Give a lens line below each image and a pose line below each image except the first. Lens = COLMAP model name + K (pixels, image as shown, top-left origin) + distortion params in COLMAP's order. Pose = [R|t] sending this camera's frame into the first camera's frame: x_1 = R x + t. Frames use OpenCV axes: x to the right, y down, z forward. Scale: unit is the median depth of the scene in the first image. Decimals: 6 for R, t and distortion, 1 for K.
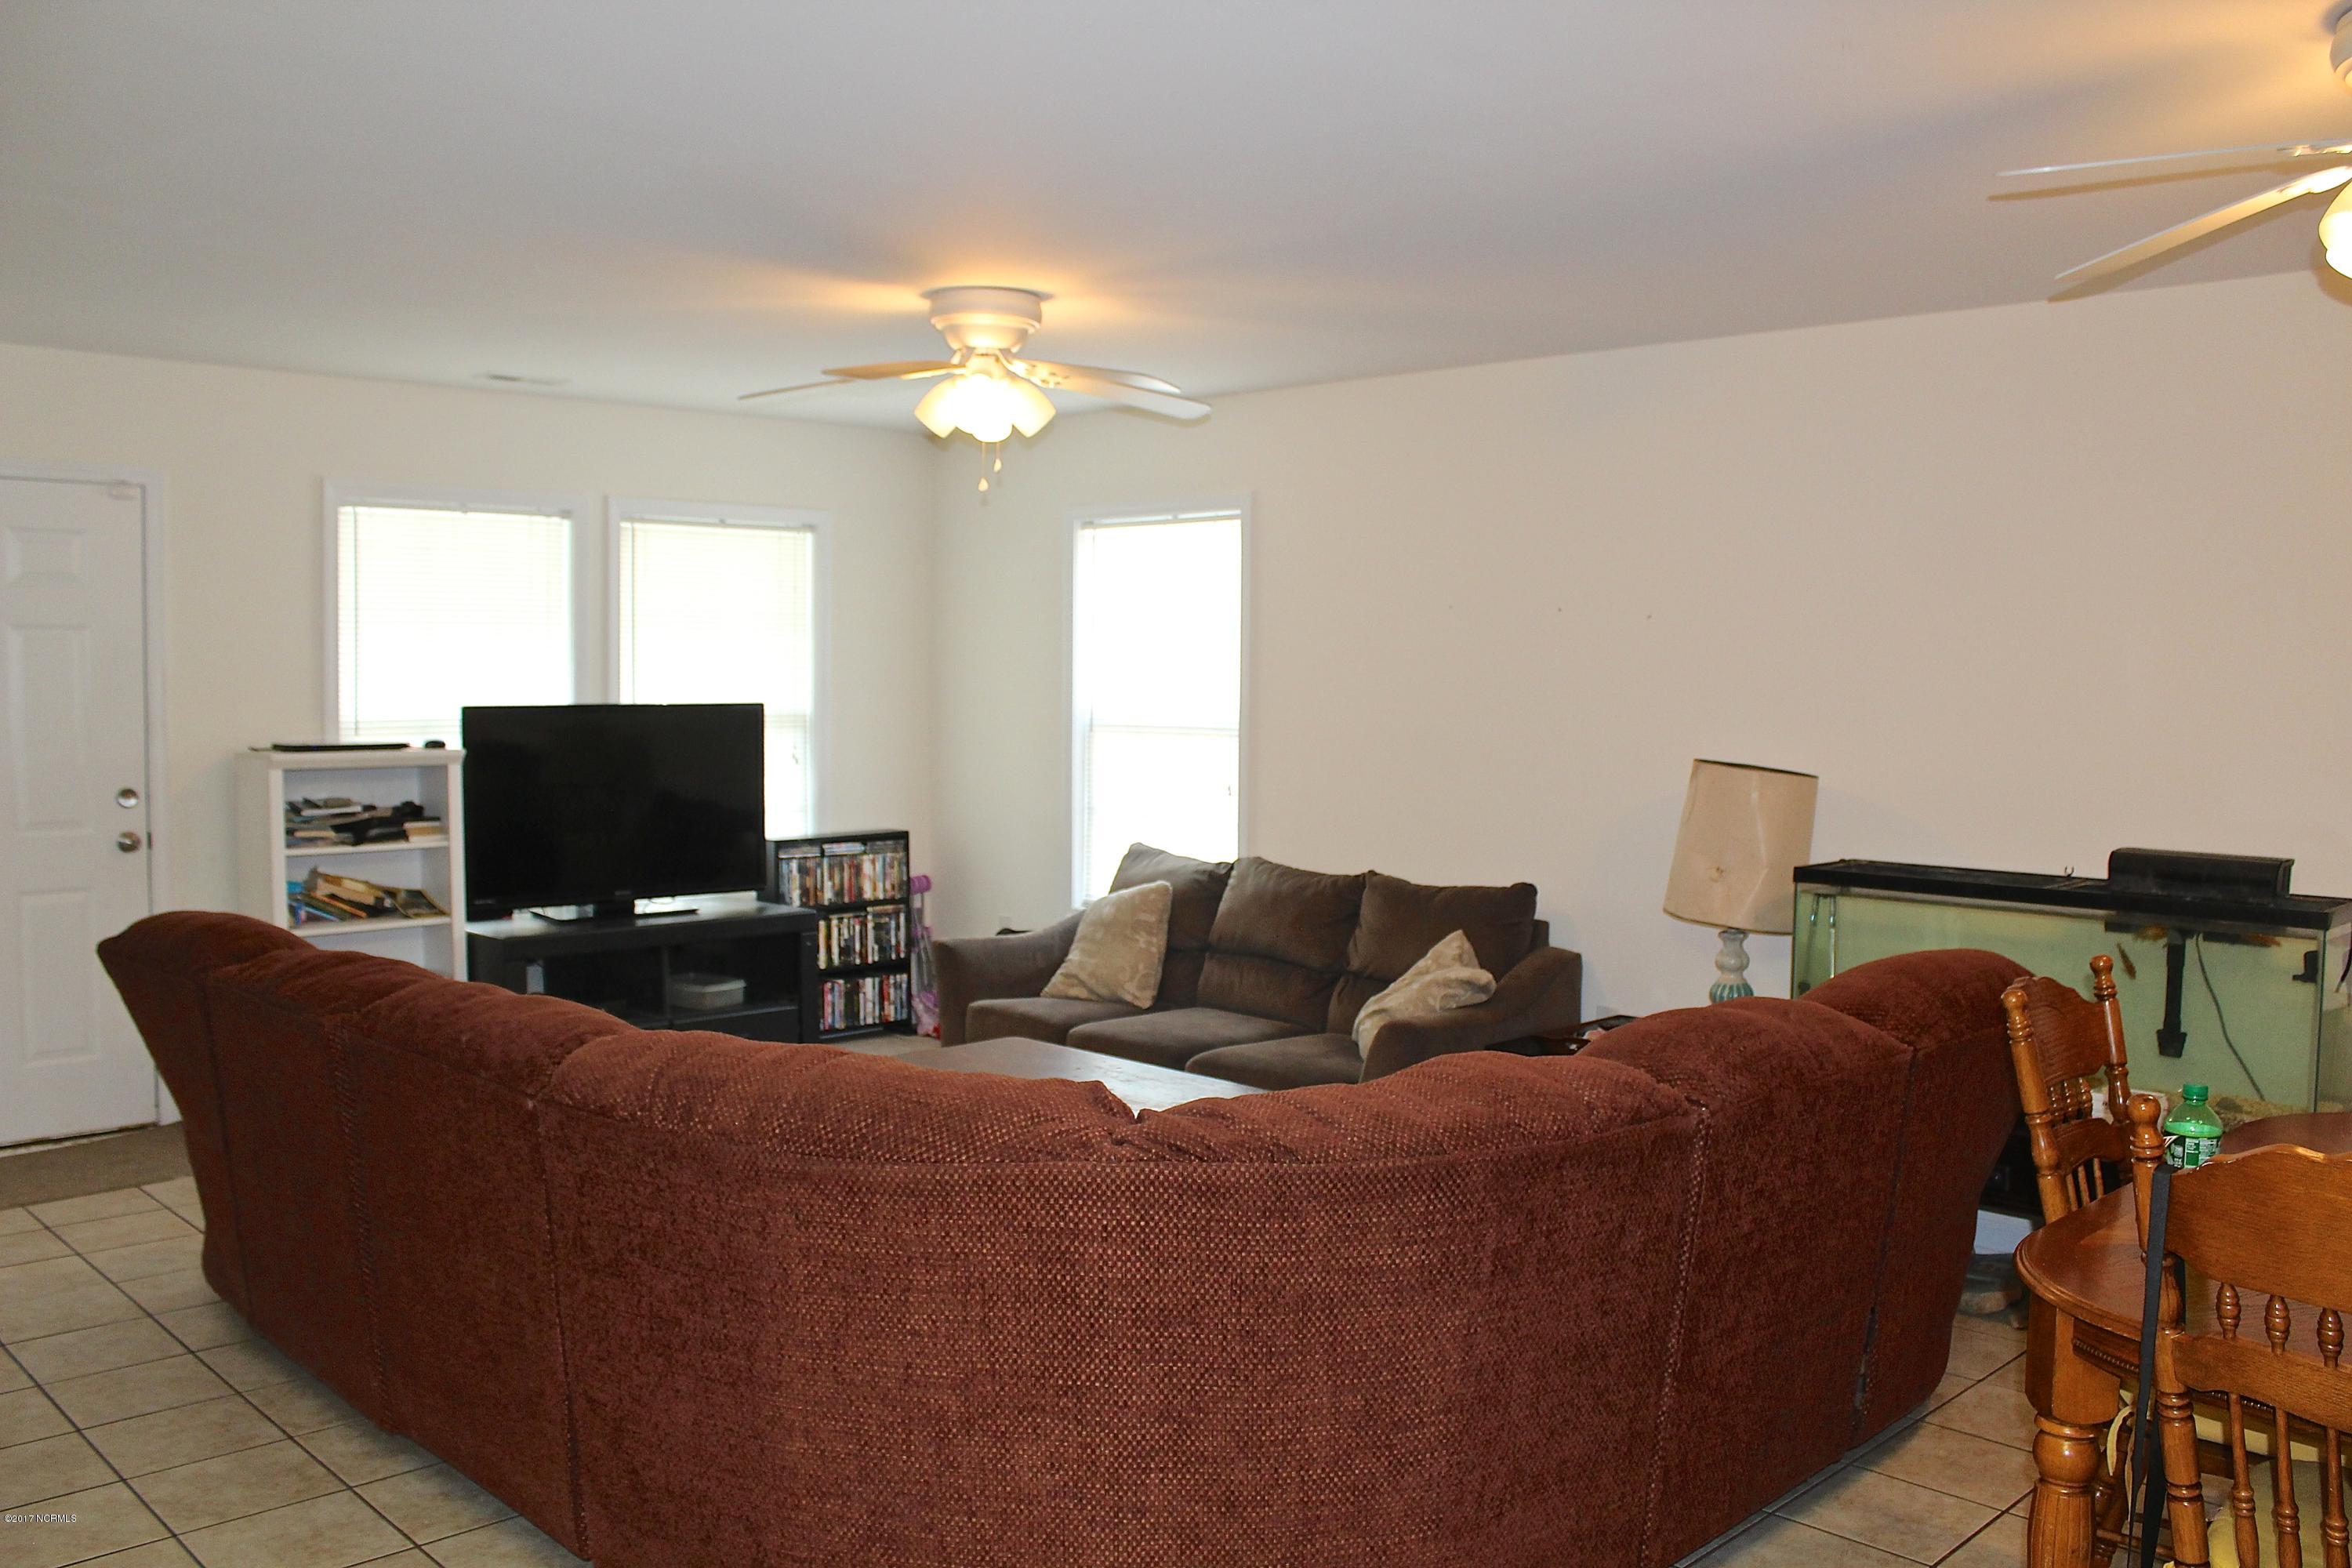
lens RADIAL K [[1920.6, 0, 1176.0], [0, 1920.6, 784.0], [0, 0, 1]] dist [-0.162035, 0.120037]
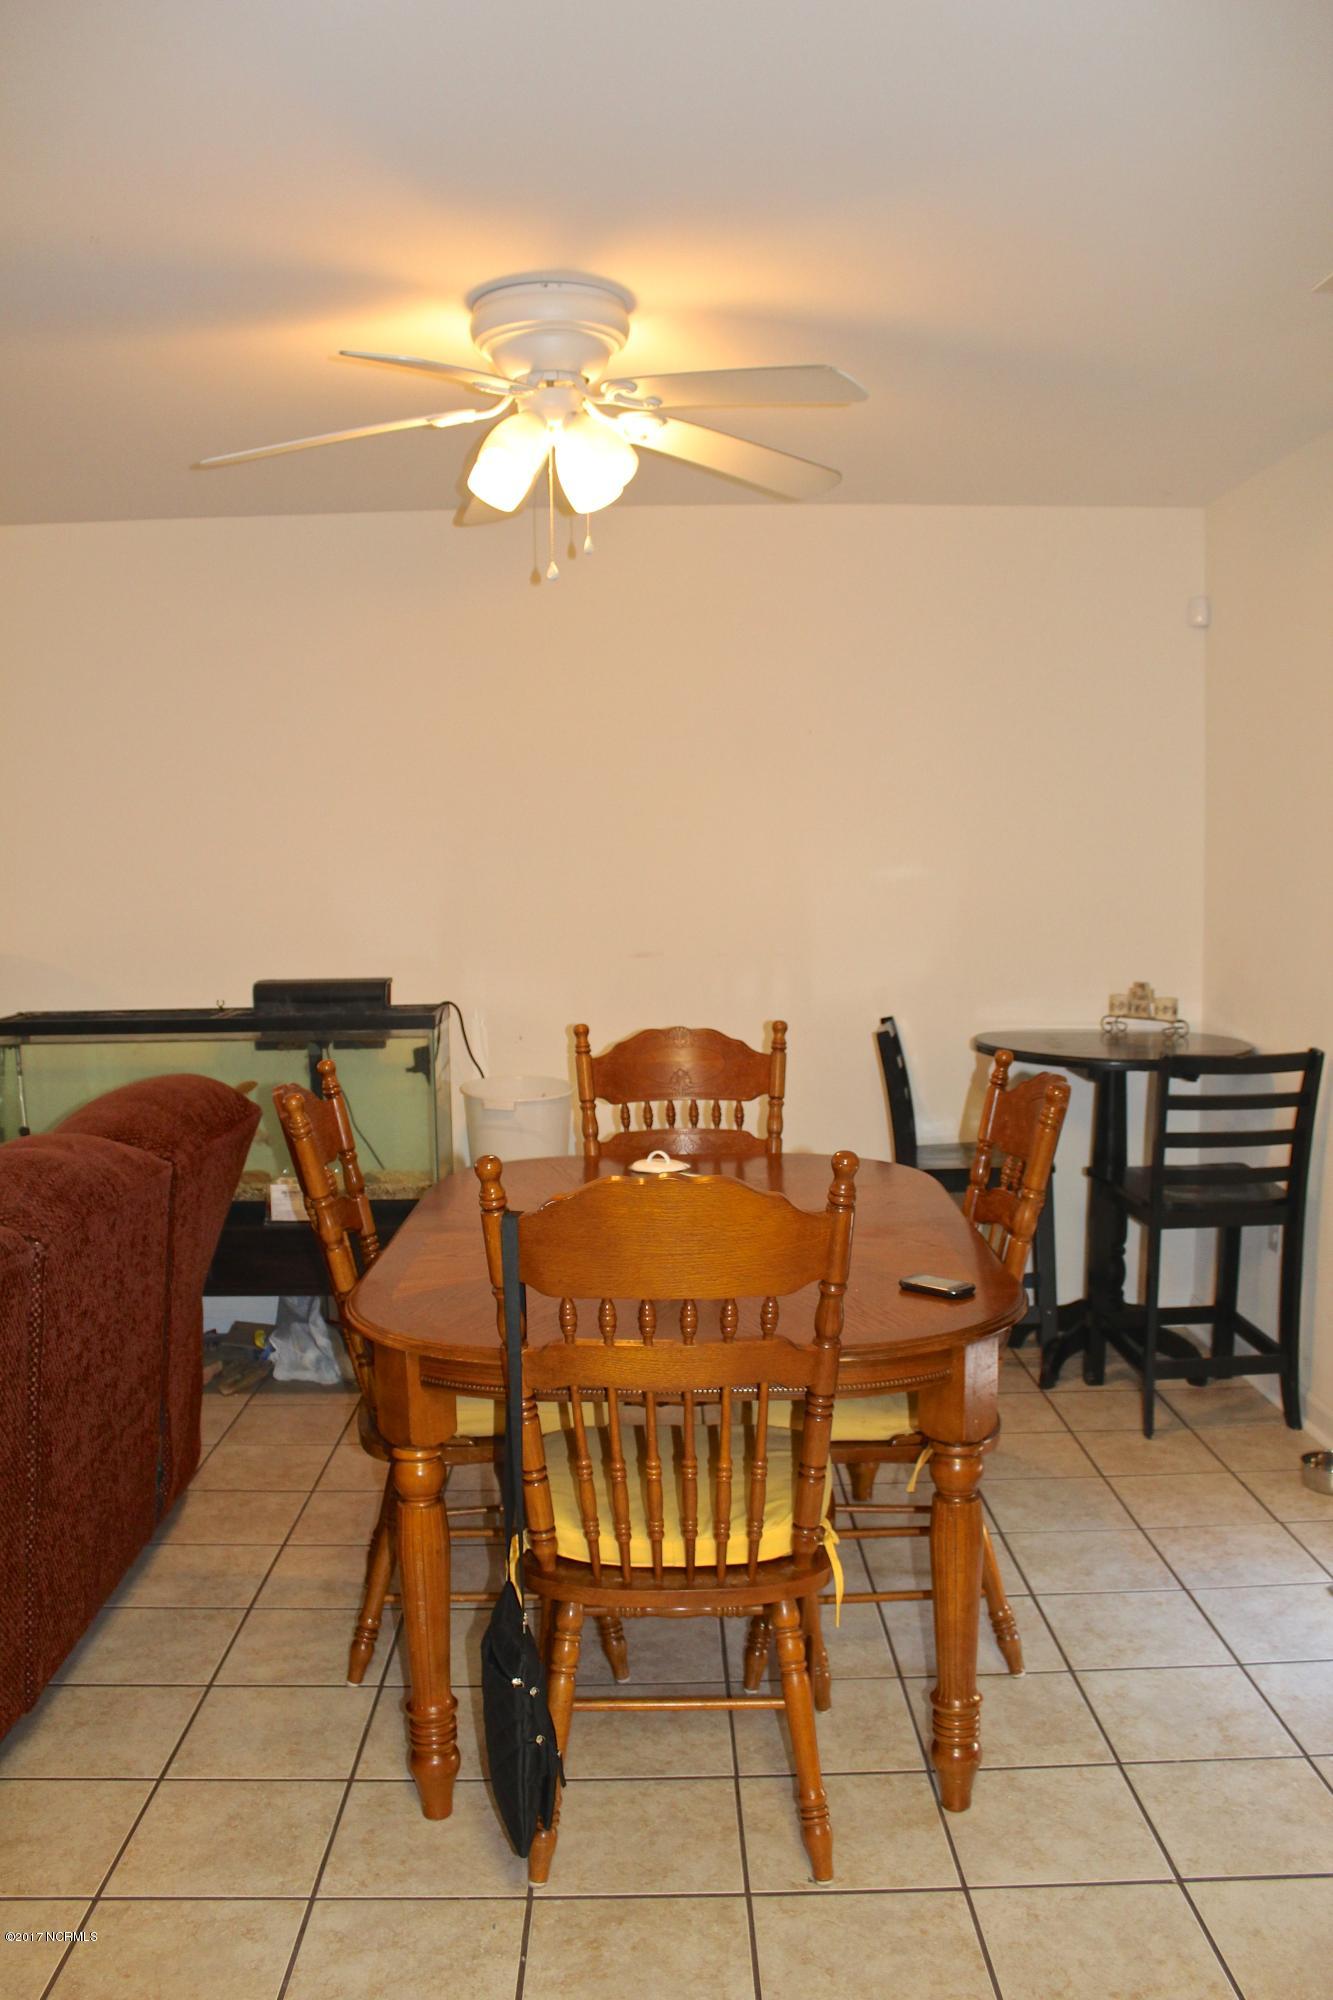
lens RADIAL K [[1633.1, 0, 666.5], [0, 1633.1, 1000.0], [0, 0, 1]] dist [-0.162035, 0.120037]
pose [[0.684762, -0.082154, 0.724121, -0.099294], [0.065047, 0.996550, 0.051550, 0.015115], [-0.725858, 0.011802, 0.687743, 0.135895]]
